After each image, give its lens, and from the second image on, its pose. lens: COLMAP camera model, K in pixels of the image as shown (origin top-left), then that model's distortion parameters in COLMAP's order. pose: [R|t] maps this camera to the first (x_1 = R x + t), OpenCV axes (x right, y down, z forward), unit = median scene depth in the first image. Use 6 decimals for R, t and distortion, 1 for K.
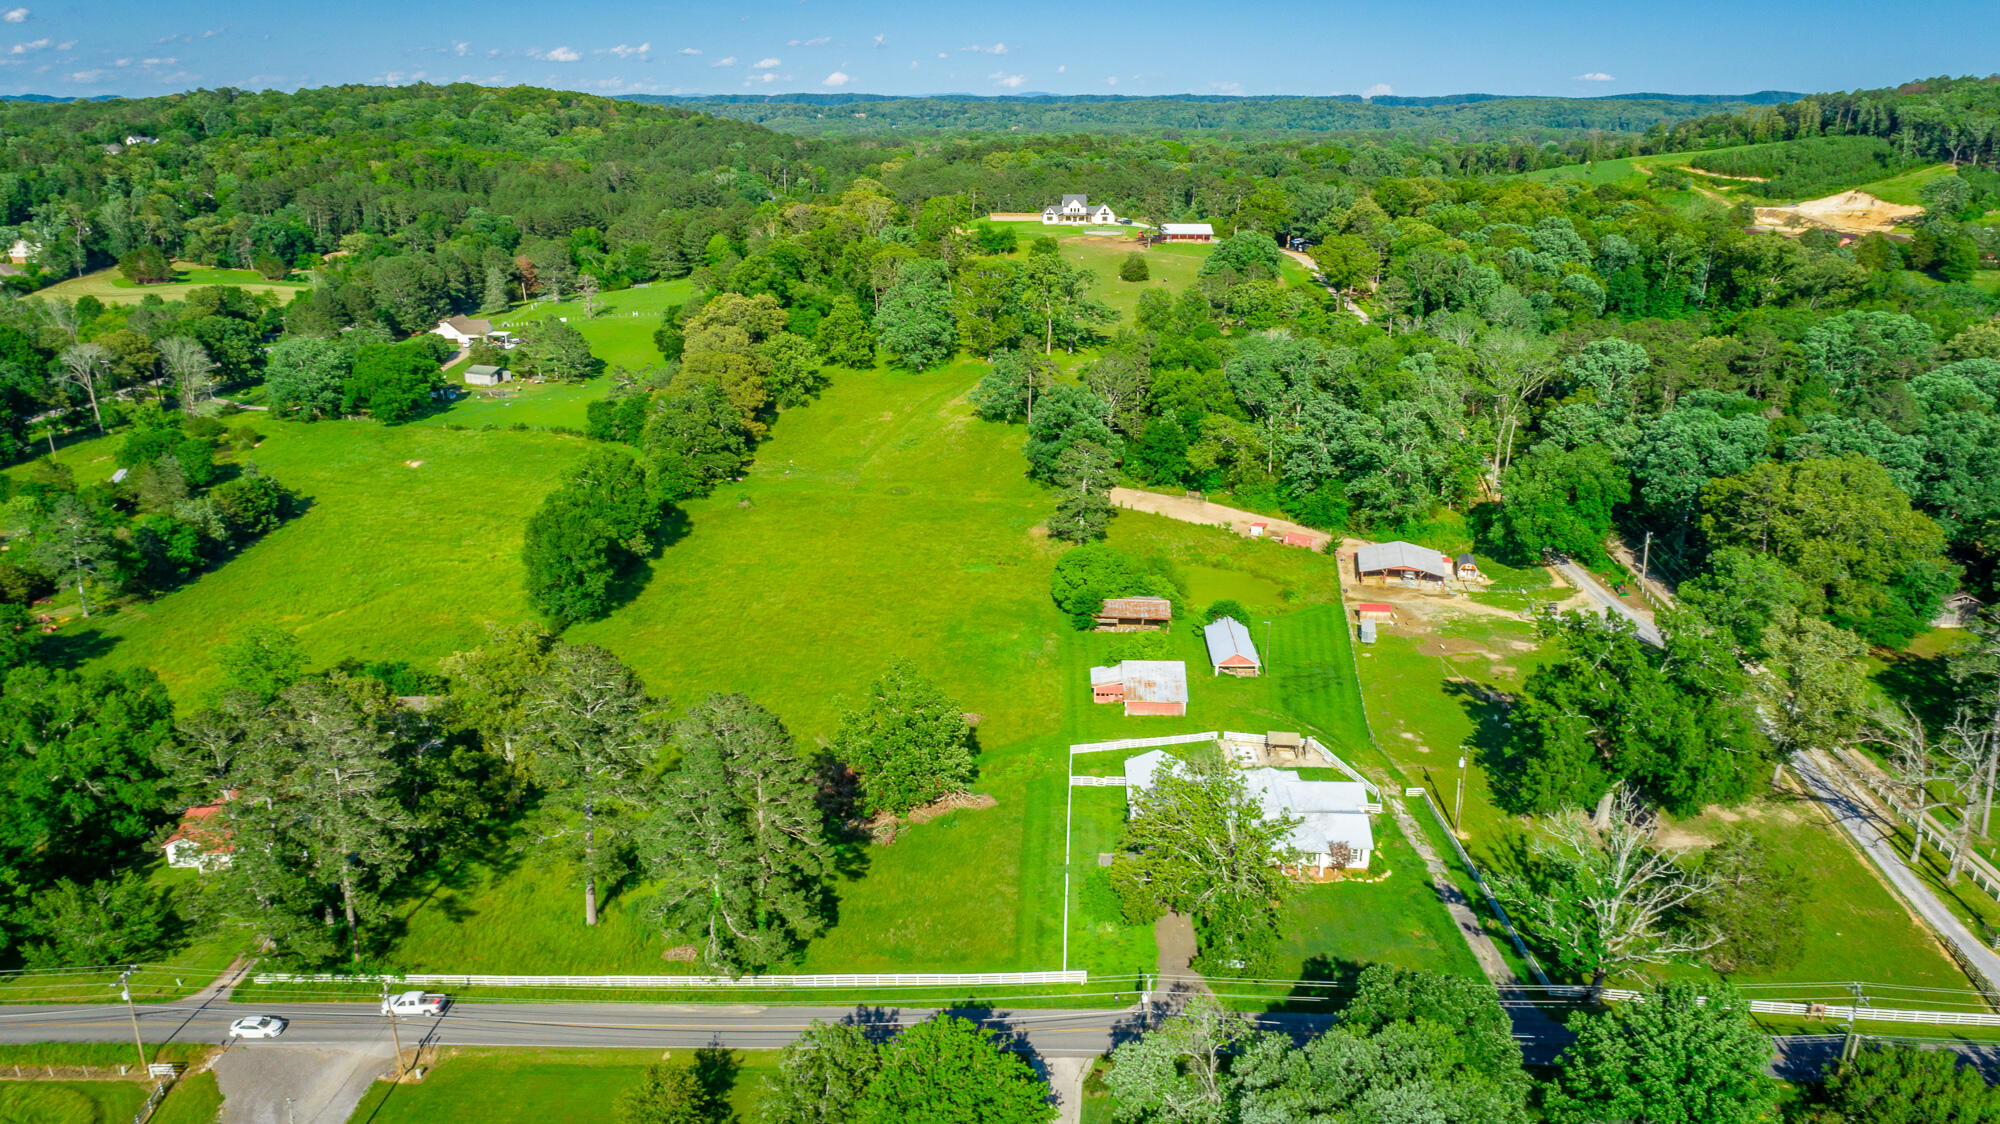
lens RADIAL K [[1369.0, 0, 1007.5], [0, 1369.0, 553.8], [0, 0, 1]] dist [-0.008557, 0.008005]
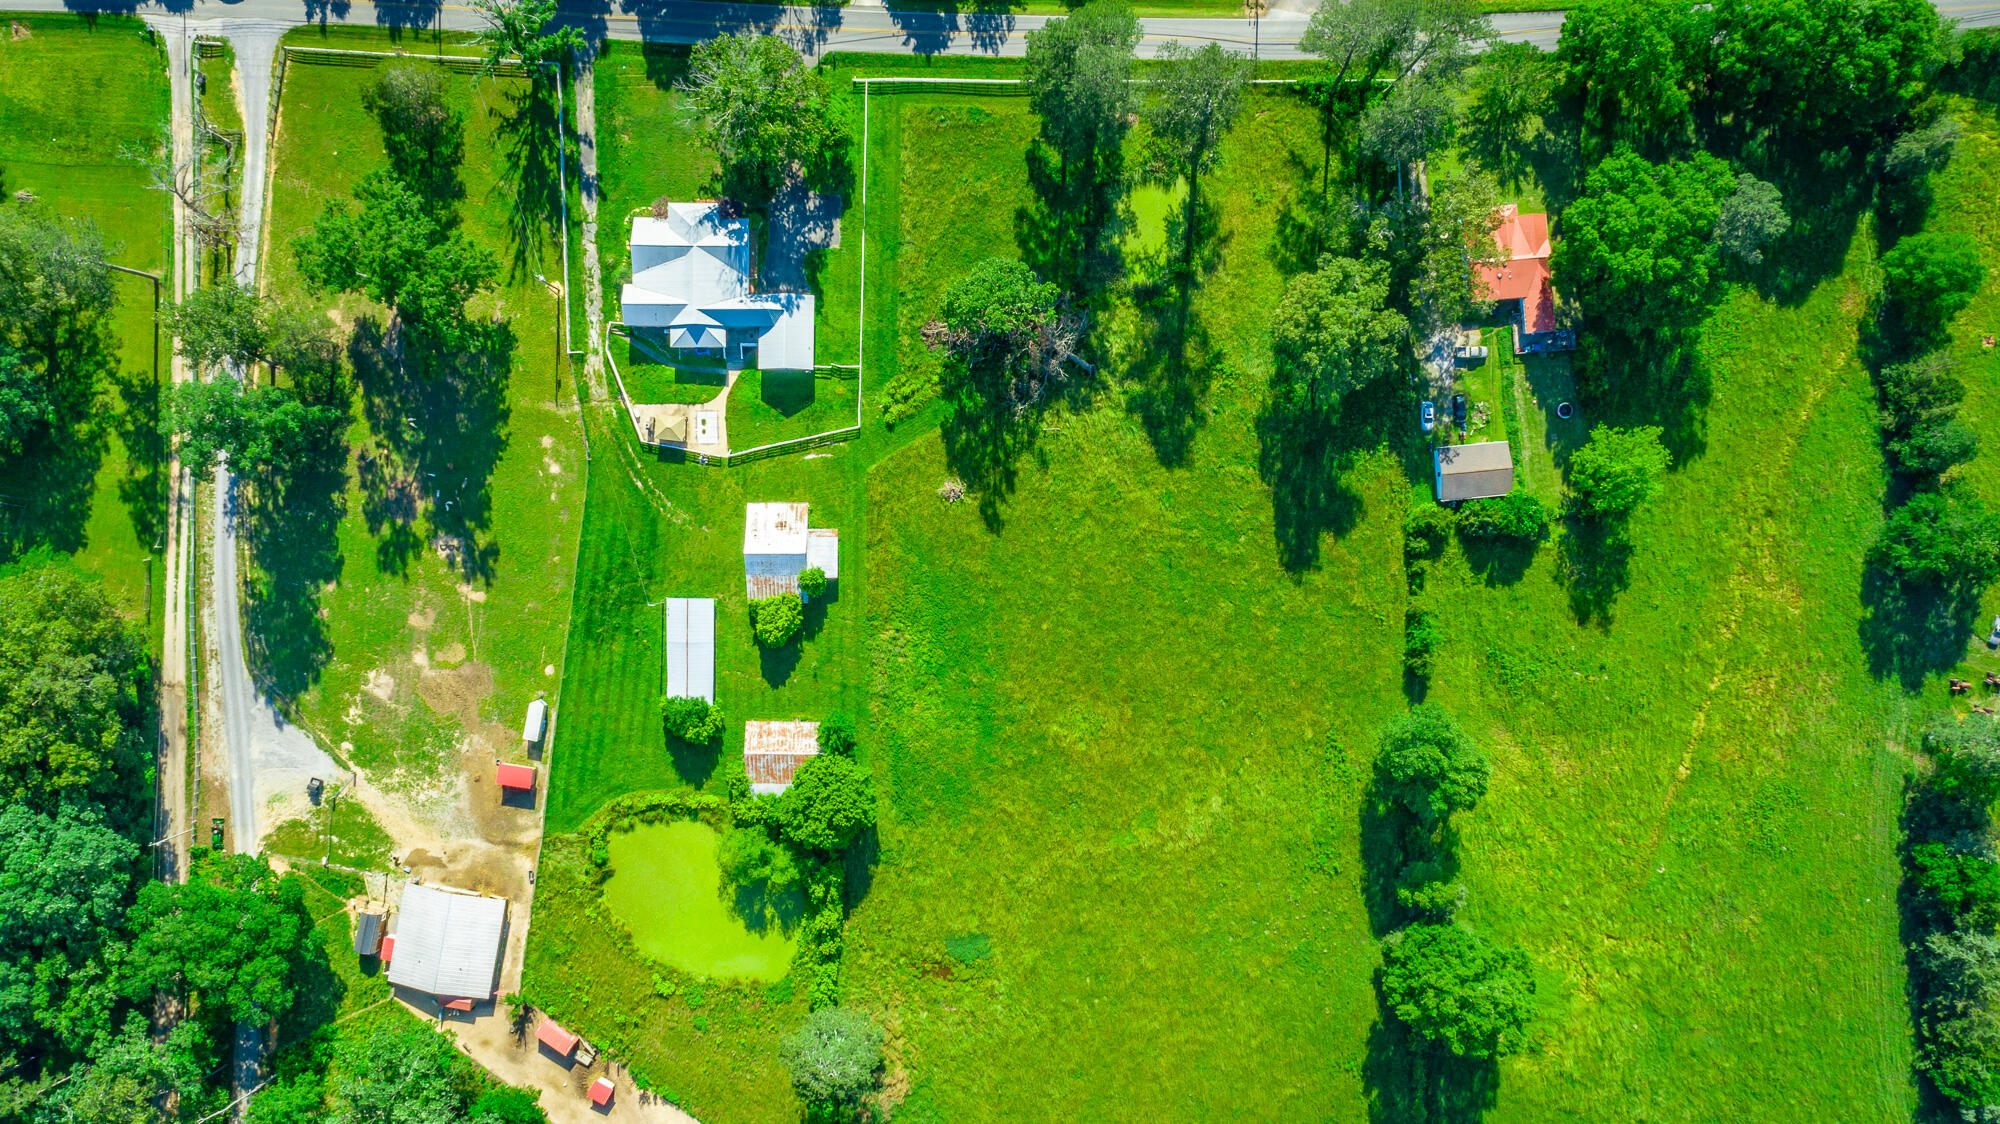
lens RADIAL K [[1356.3, 0, 1000.6], [0, 1356.3, 564.4], [0, 0, 1]] dist [-0.014082, 0.009946]
pose [[-0.999288, 0.033916, -0.016516, -0.032821], [-0.026339, -0.313877, 0.949098, -0.664611], [0.027006, 0.948858, 0.314547, 0.524189]]
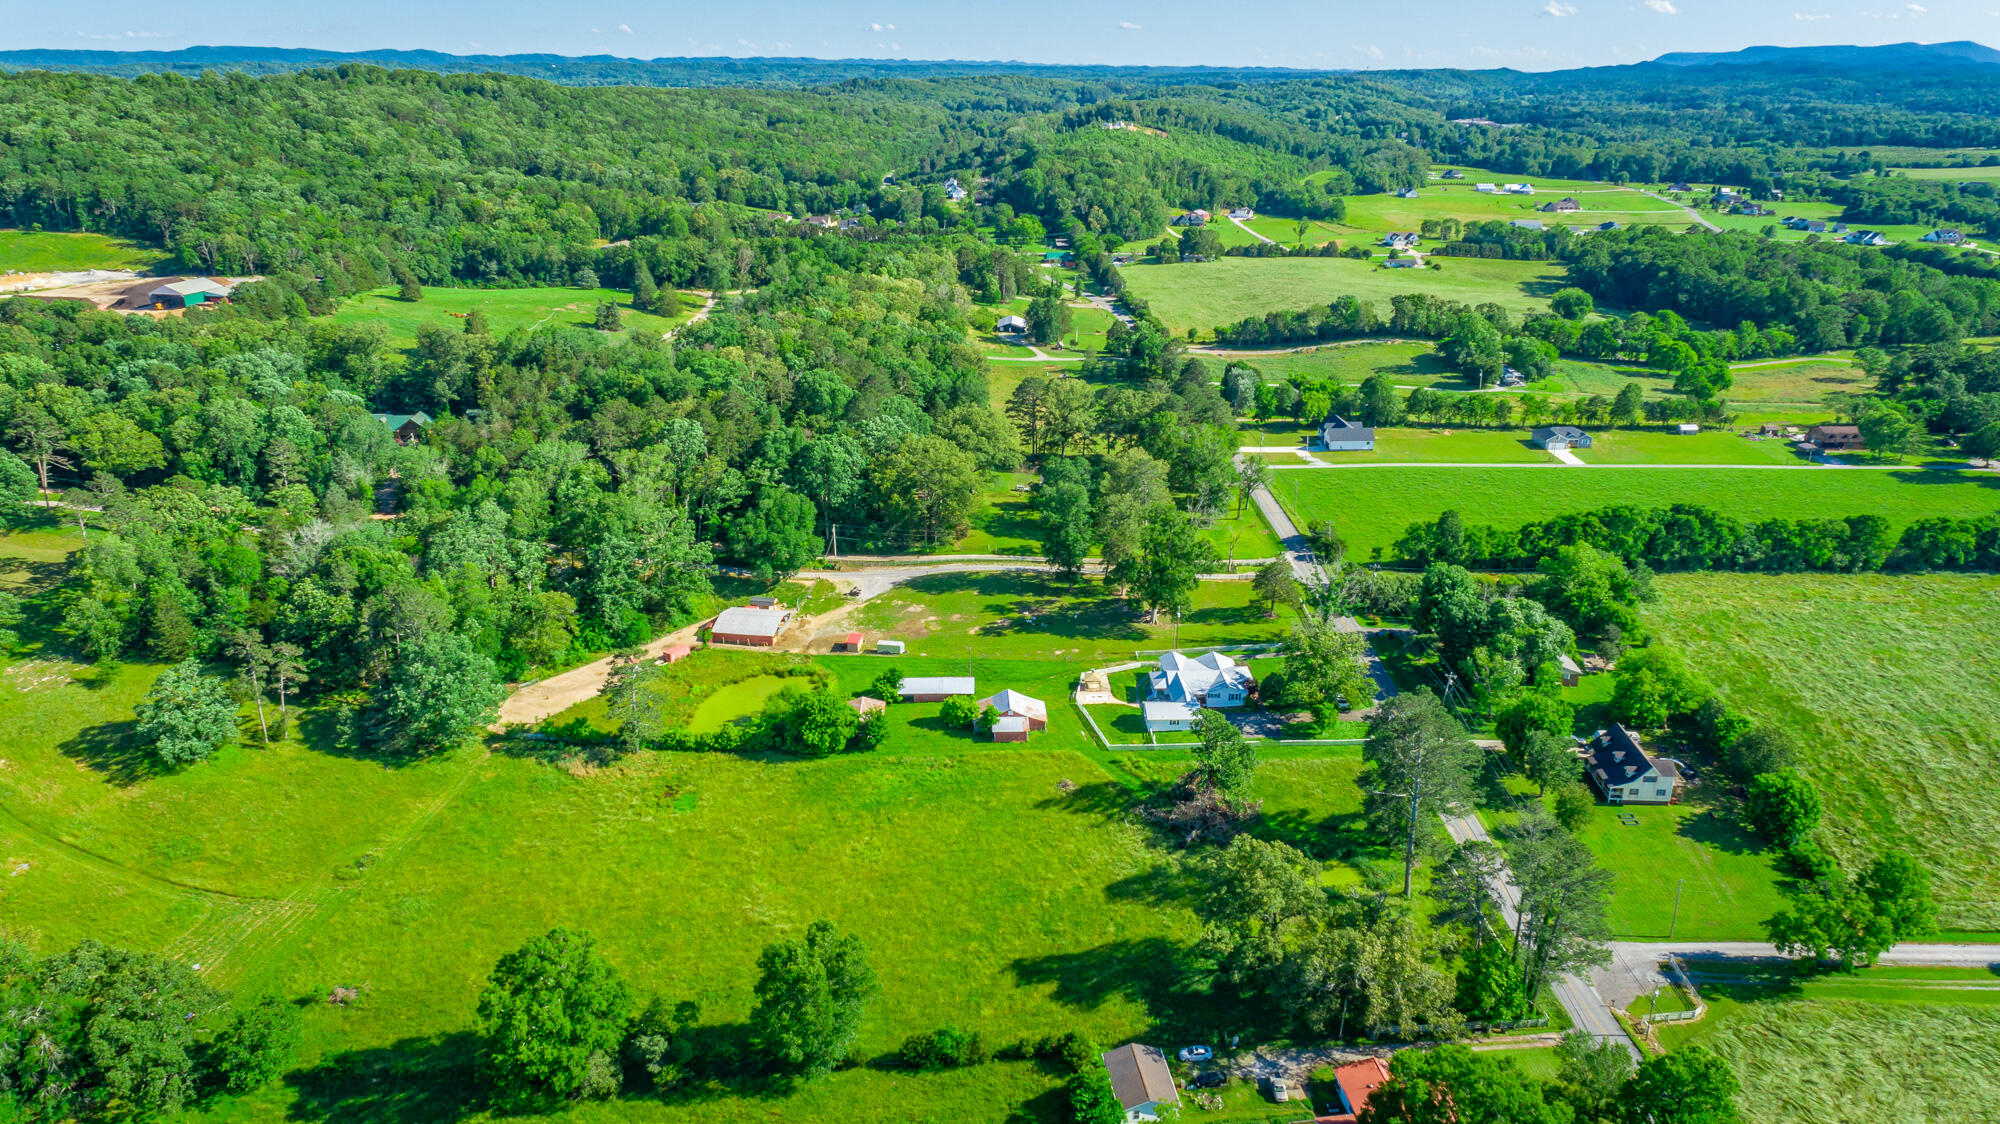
lens RADIAL K [[1350.3, 0, 999.2], [0, 1350.3, 563.9], [0, 0, 1]] dist [-0.009784, 0.007408]
pose [[-0.073362, -0.347628, 0.934758, -0.847755], [0.299333, 0.886395, 0.353134, -0.399048], [-0.951324, 0.305711, 0.039029, 0.687973]]
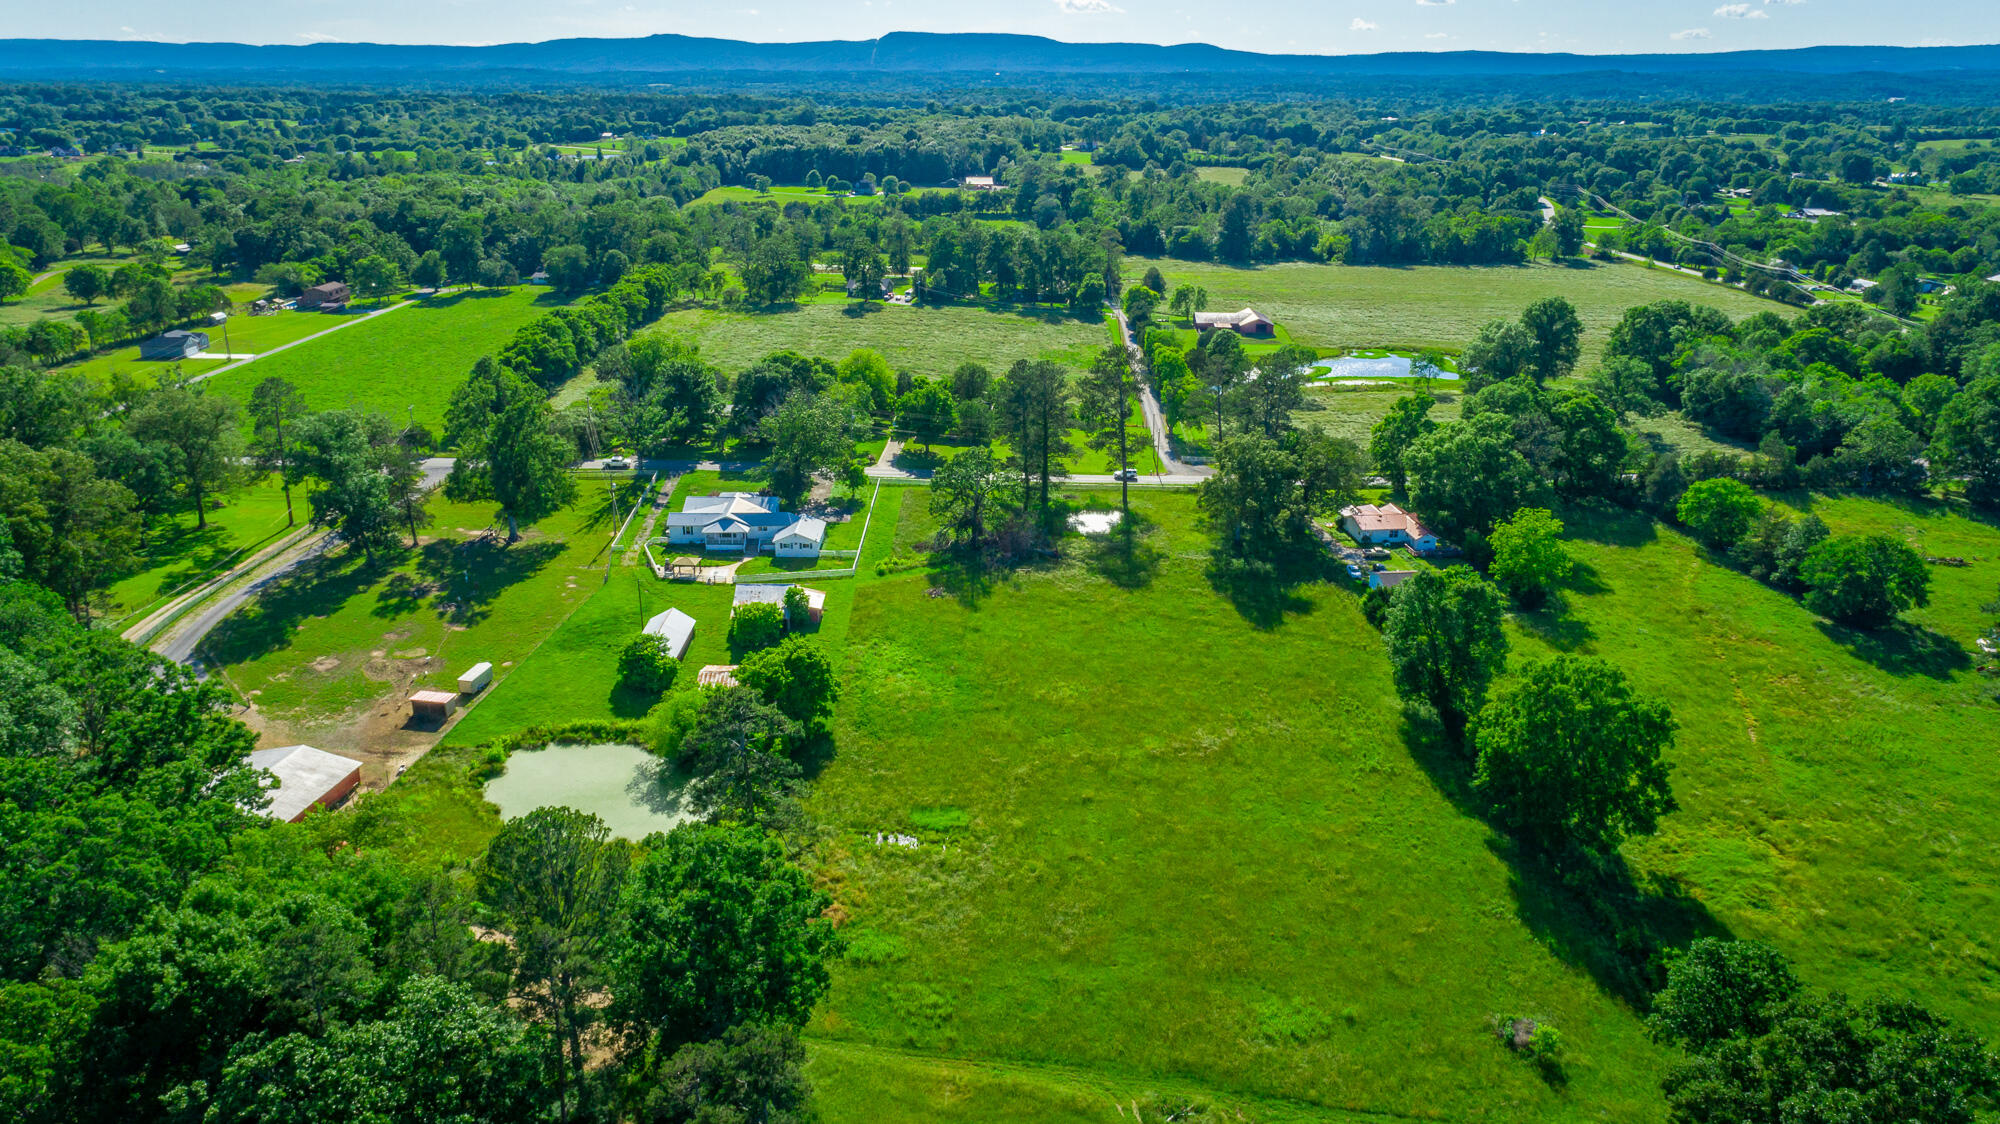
lens RADIAL K [[1356.3, 0, 1000.6], [0, 1356.3, 564.4], [0, 0, 1]] dist [-0.014082, 0.009946]
pose [[-0.998503, 0.008225, -0.054083, -0.015587], [-0.026393, 0.793521, 0.607970, -0.441042], [0.047917, 0.608488, -0.792115, 1.387316]]
